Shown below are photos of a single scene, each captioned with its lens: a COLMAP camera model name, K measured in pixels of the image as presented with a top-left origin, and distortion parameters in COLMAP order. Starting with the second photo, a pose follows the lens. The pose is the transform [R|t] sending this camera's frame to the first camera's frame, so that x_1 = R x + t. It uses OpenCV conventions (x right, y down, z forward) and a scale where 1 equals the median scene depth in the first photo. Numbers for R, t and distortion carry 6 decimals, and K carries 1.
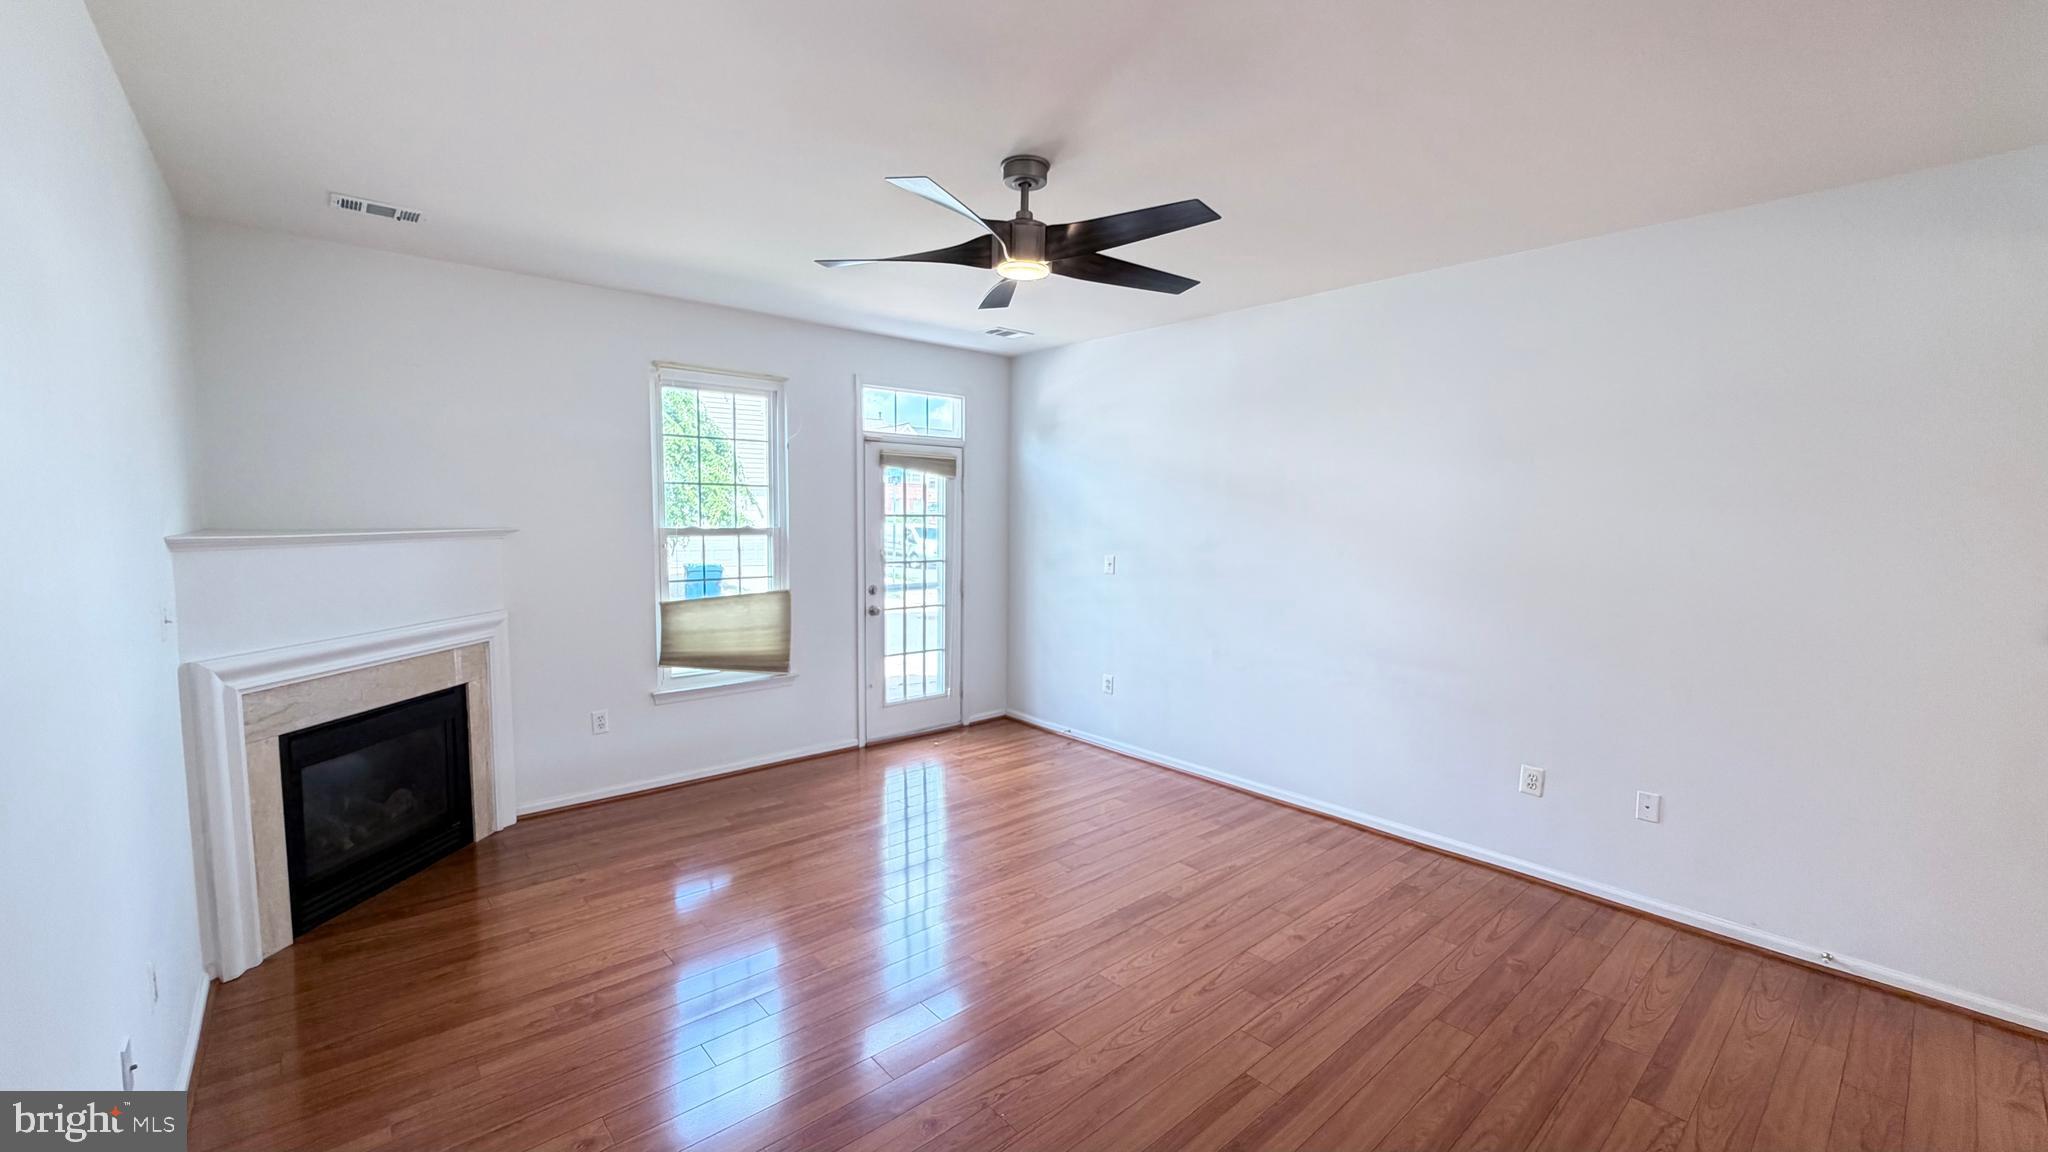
lens RADIAL K [[814.0, 0, 1015.0], [0, 814.0, 579.3], [0, 0, 1]] dist [-0.000155, 0.001124]
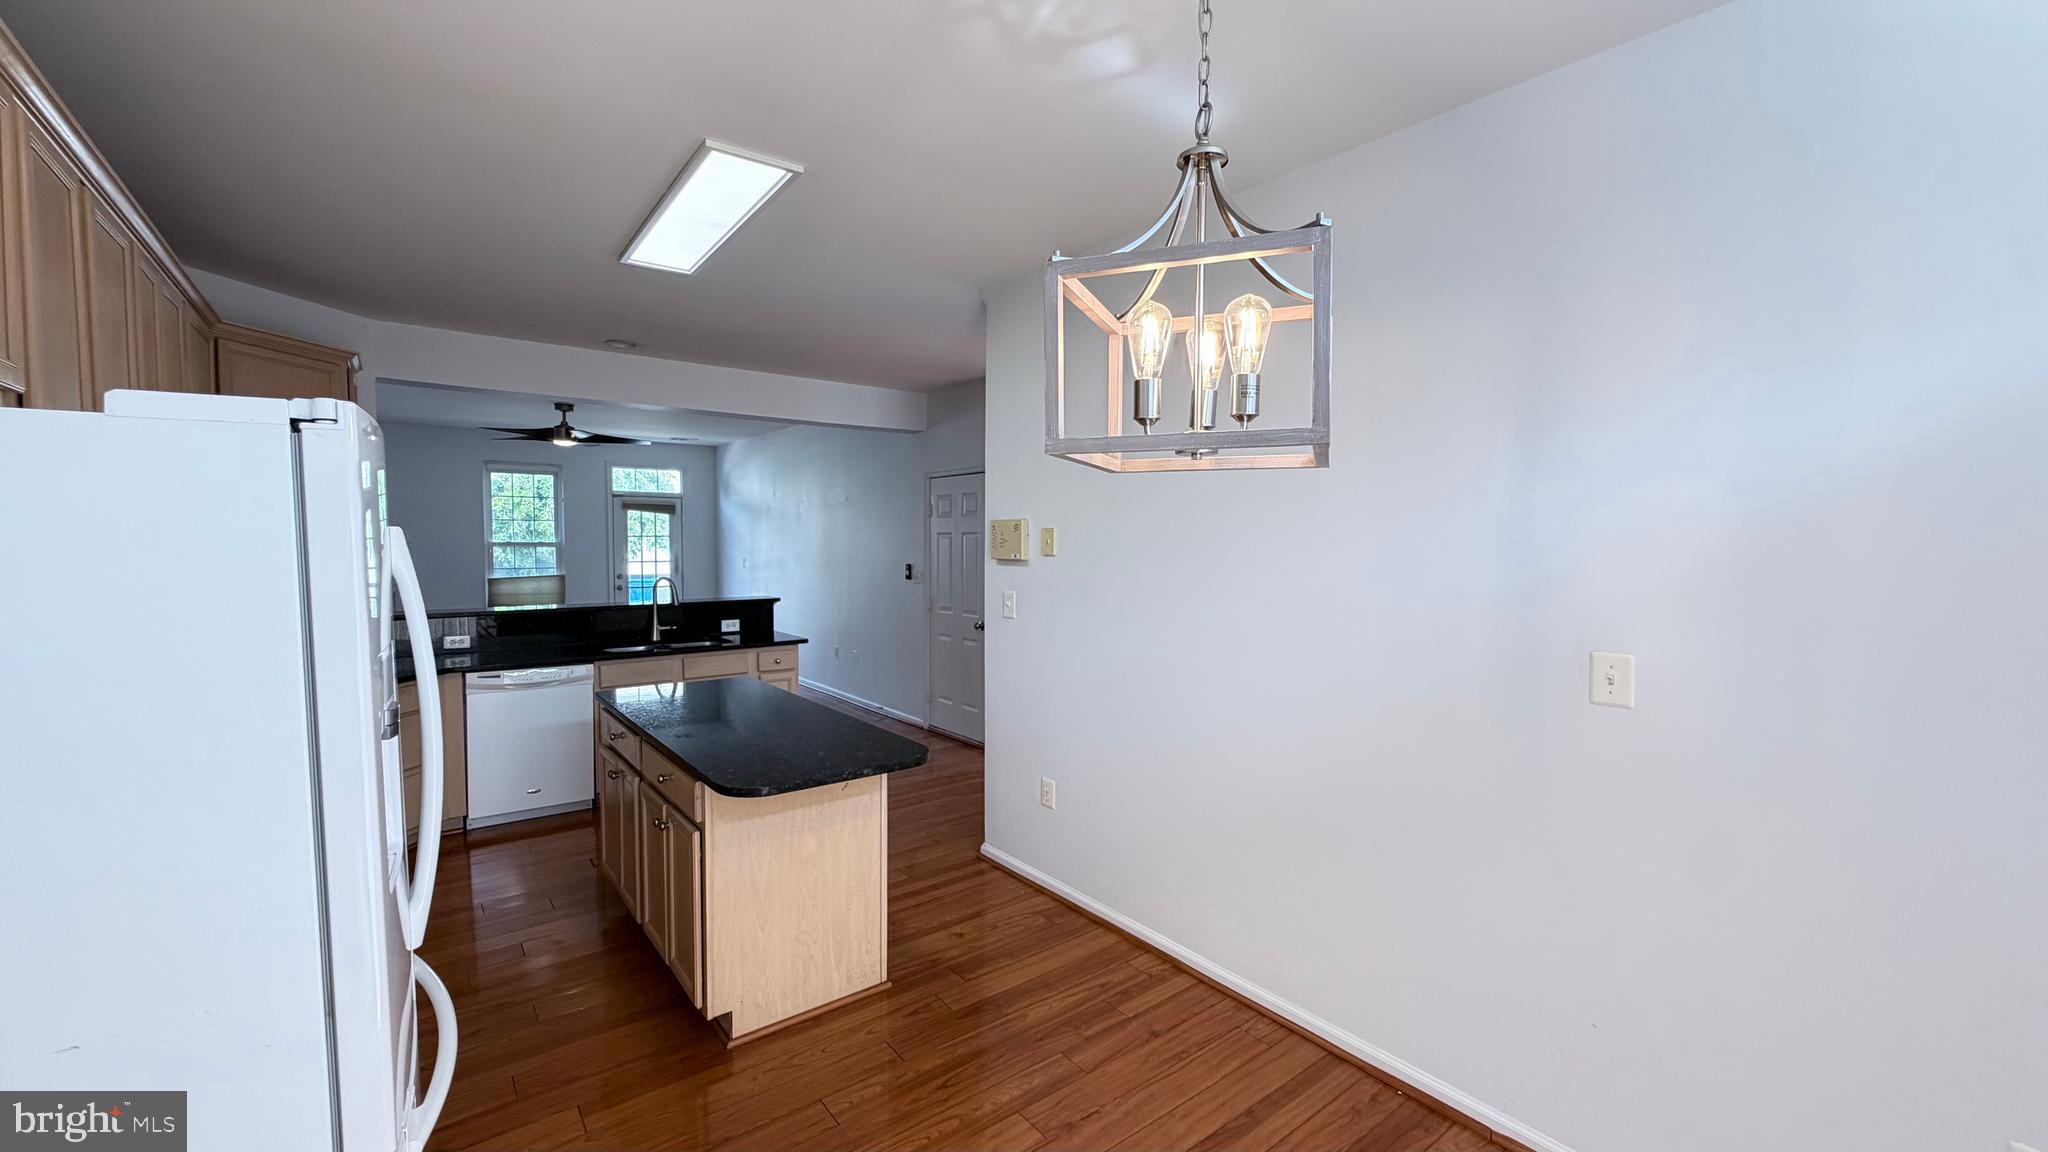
lens RADIAL K [[814.0, 0, 1017.8], [0, 814.0, 577.8], [0, 0, 1]] dist [-0.000155, 0.001124]
pose [[0.998795, -0.000822, -0.049062, 0.956003], [-0.000874, 0.999403, -0.034526, 0.092447], [0.049061, 0.034527, 0.998199, -0.933053]]
